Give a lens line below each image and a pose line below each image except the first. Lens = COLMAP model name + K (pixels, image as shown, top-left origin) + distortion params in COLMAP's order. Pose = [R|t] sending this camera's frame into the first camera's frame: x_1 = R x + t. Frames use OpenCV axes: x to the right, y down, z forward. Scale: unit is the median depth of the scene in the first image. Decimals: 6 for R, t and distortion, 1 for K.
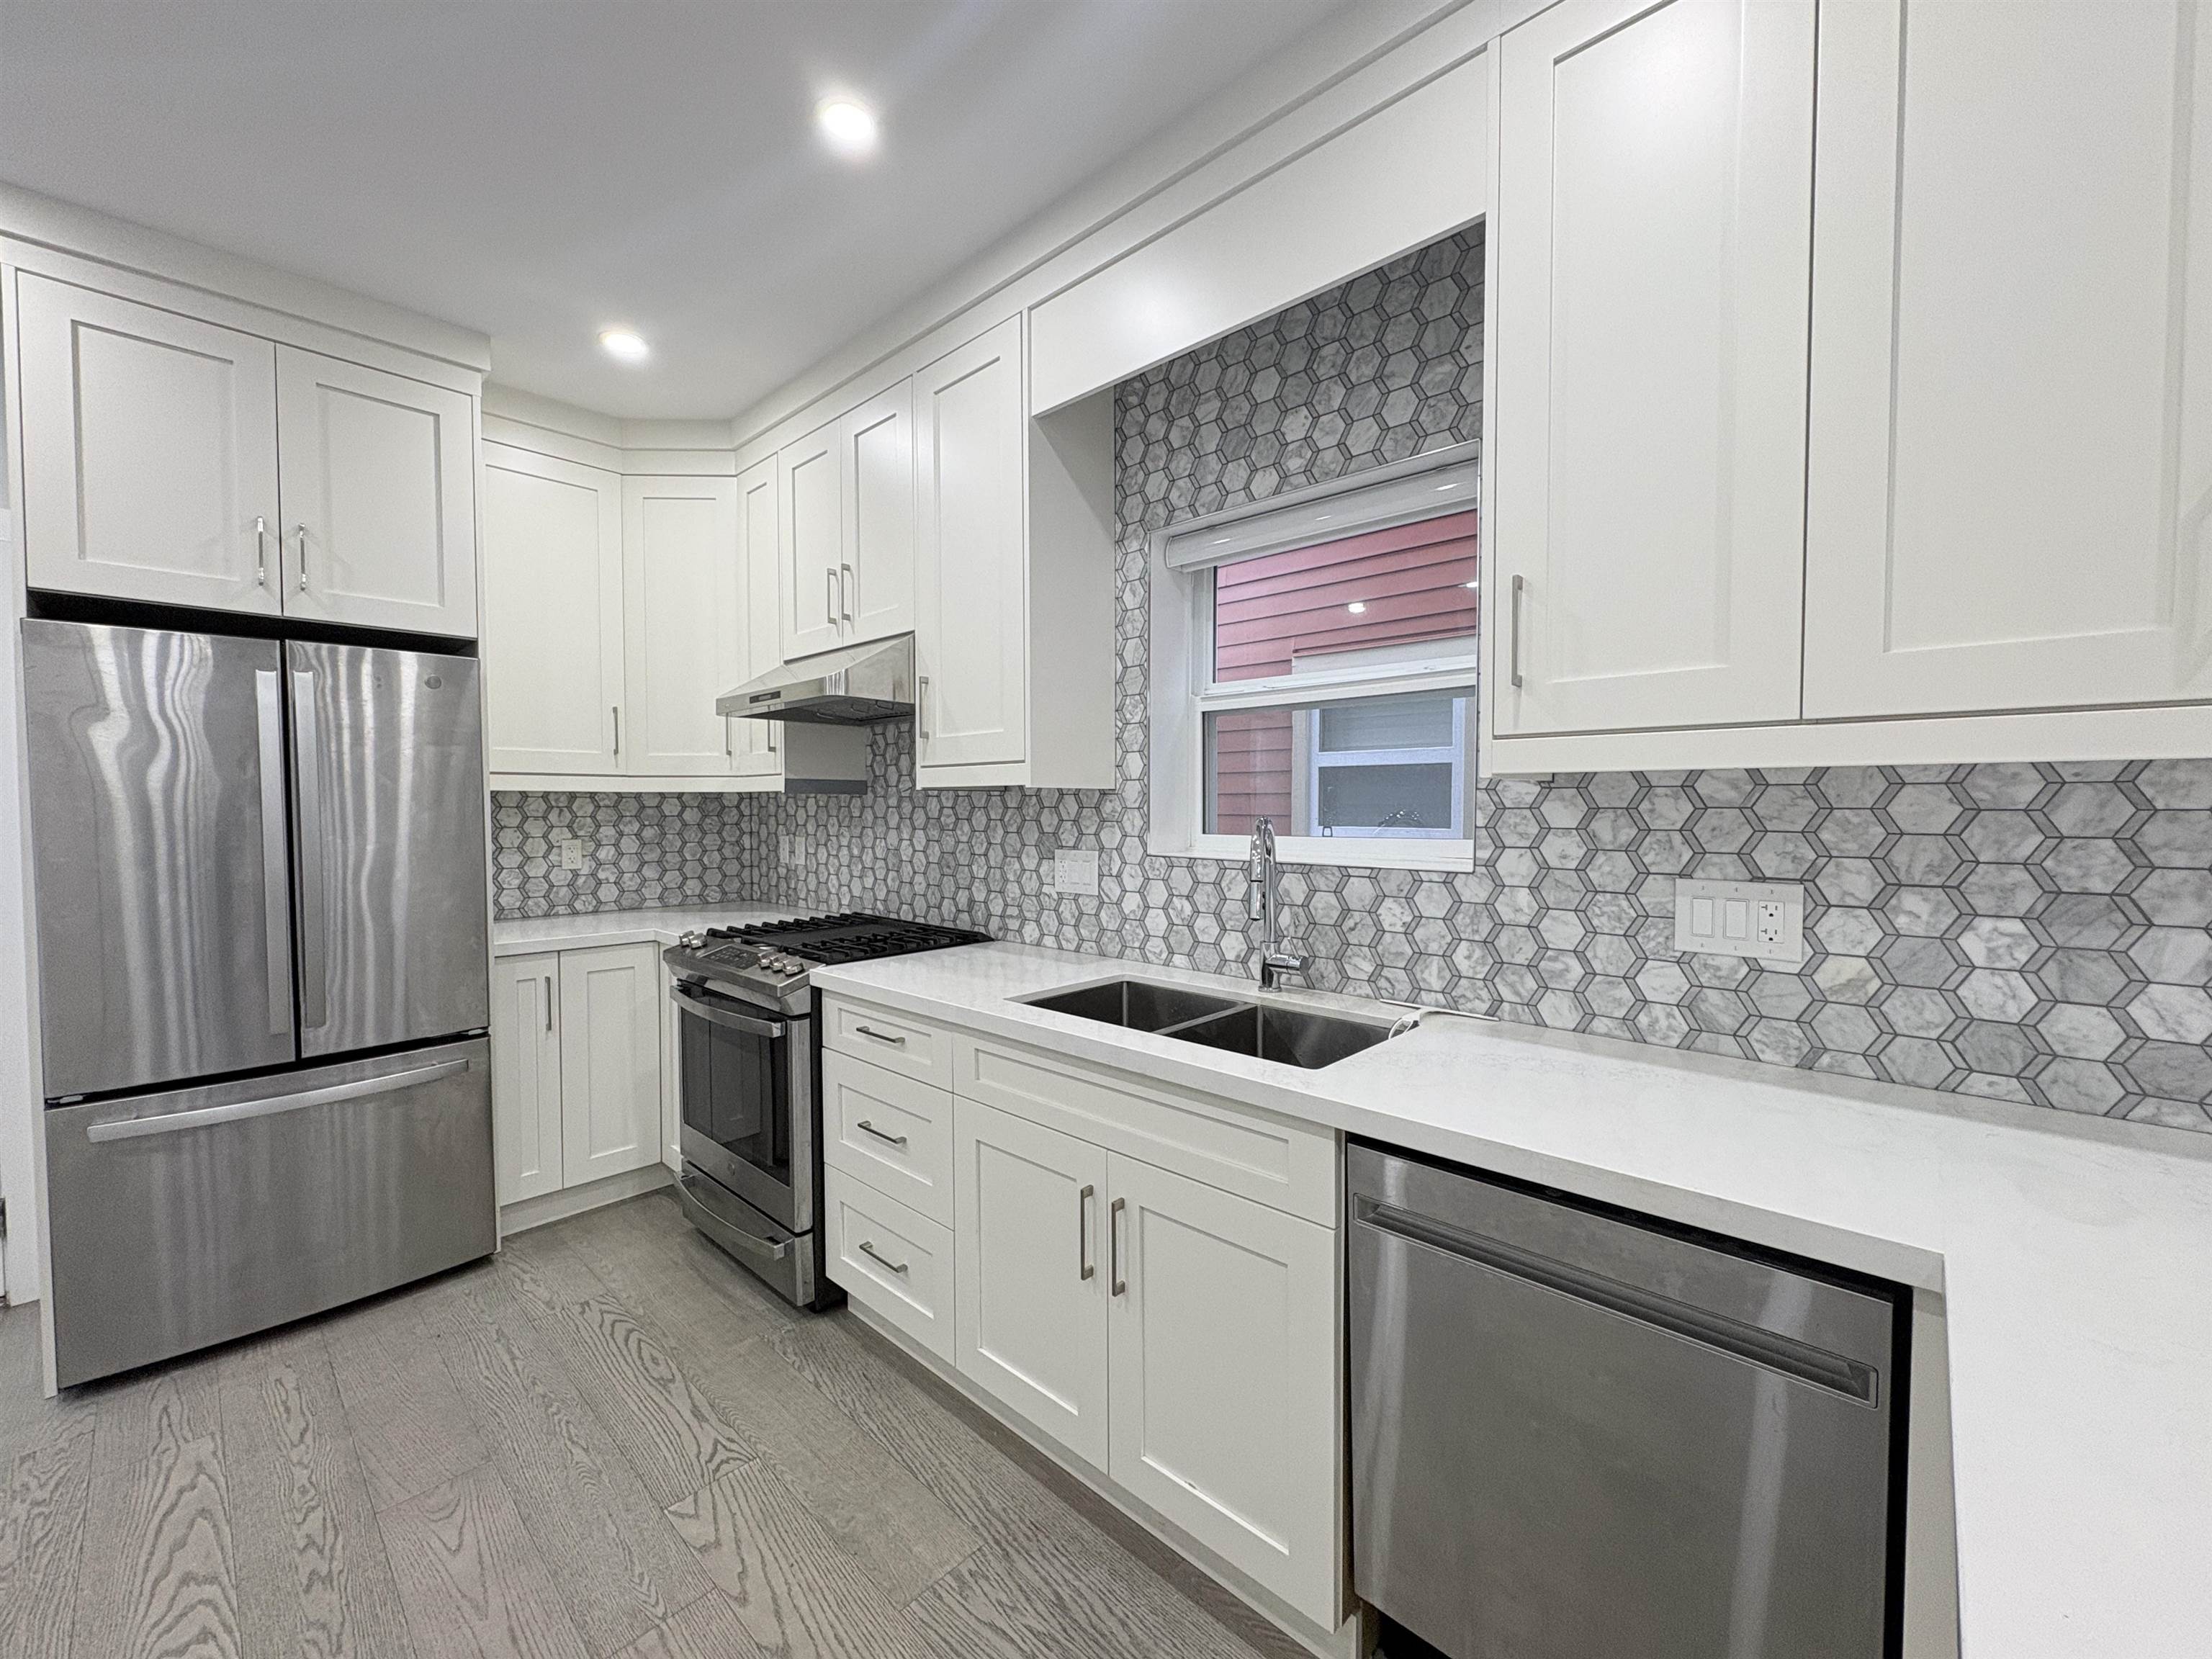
lens RADIAL K [[877.4, 0, 1105.0], [0, 877.4, 832.6], [0, 0, 1]] dist [0.000115, -0.000251]
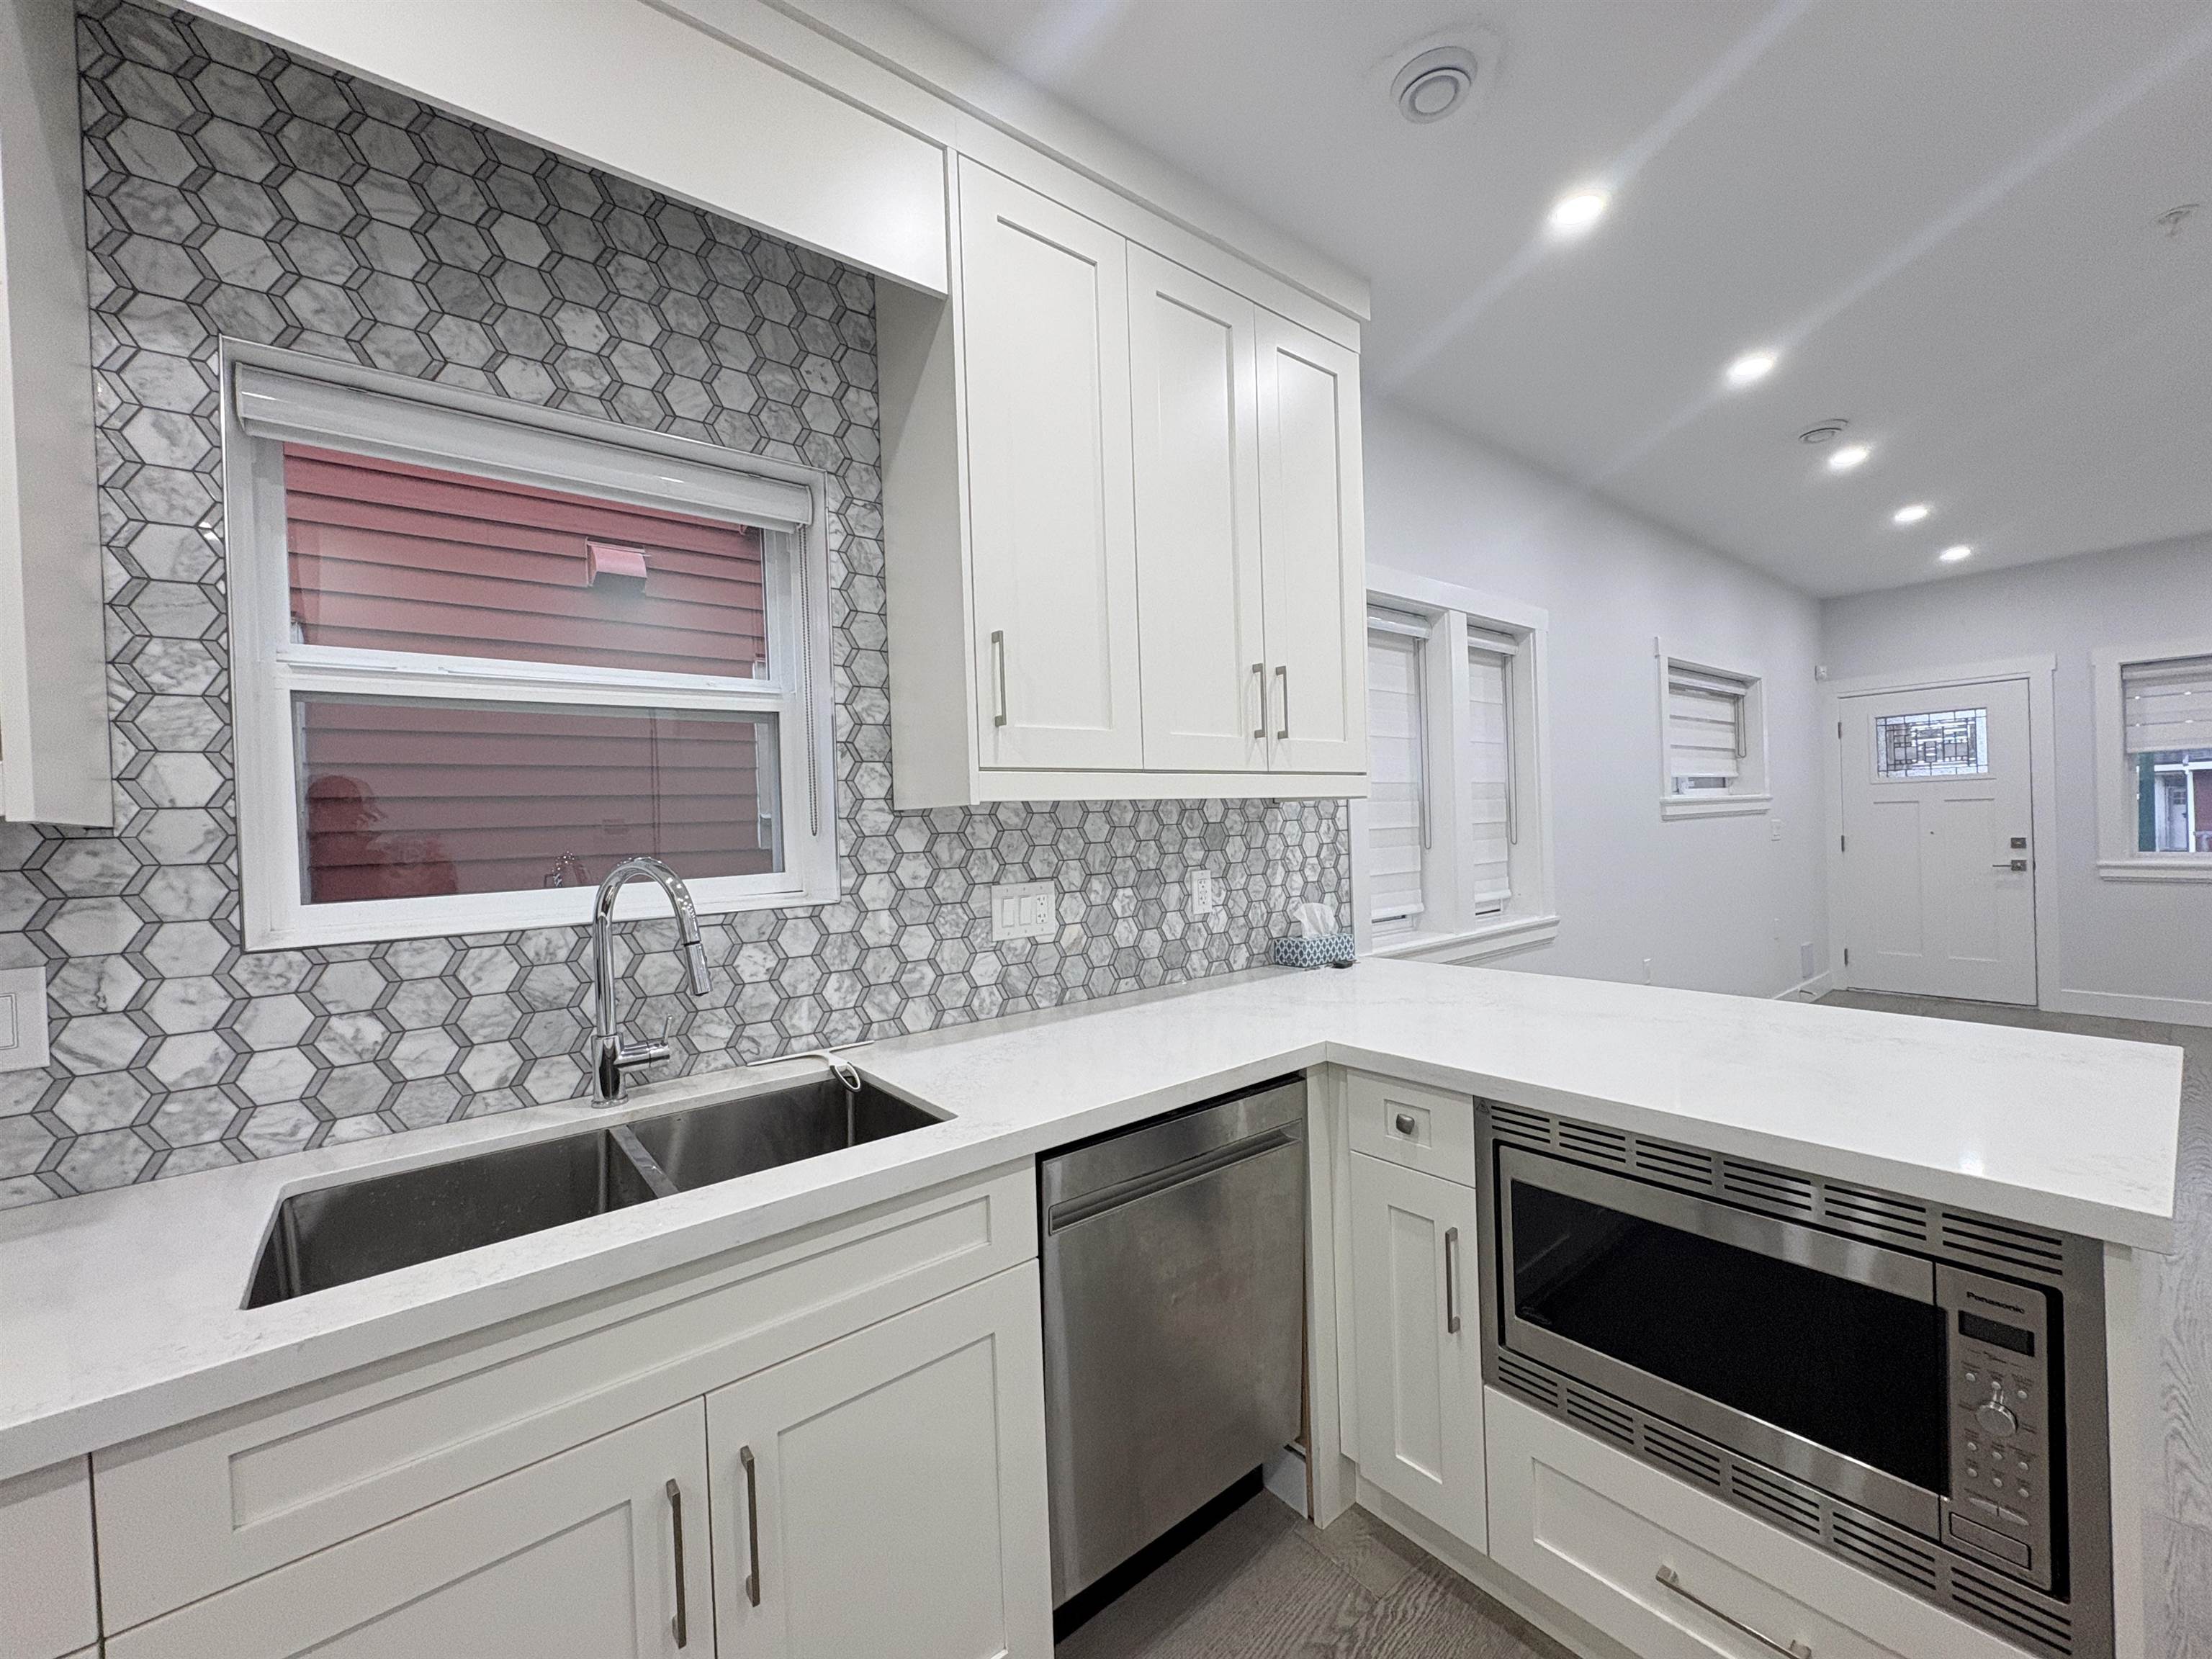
lens RADIAL K [[877.4, 0, 1105.0], [0, 877.4, 832.6], [0, 0, 1]] dist [0.000115, -0.000251]
pose [[0.147721, -0.015243, 0.988912, -0.534196], [0.067577, 0.997700, 0.005284, -0.018815], [-0.986718, 0.066048, 0.148411, 0.569958]]
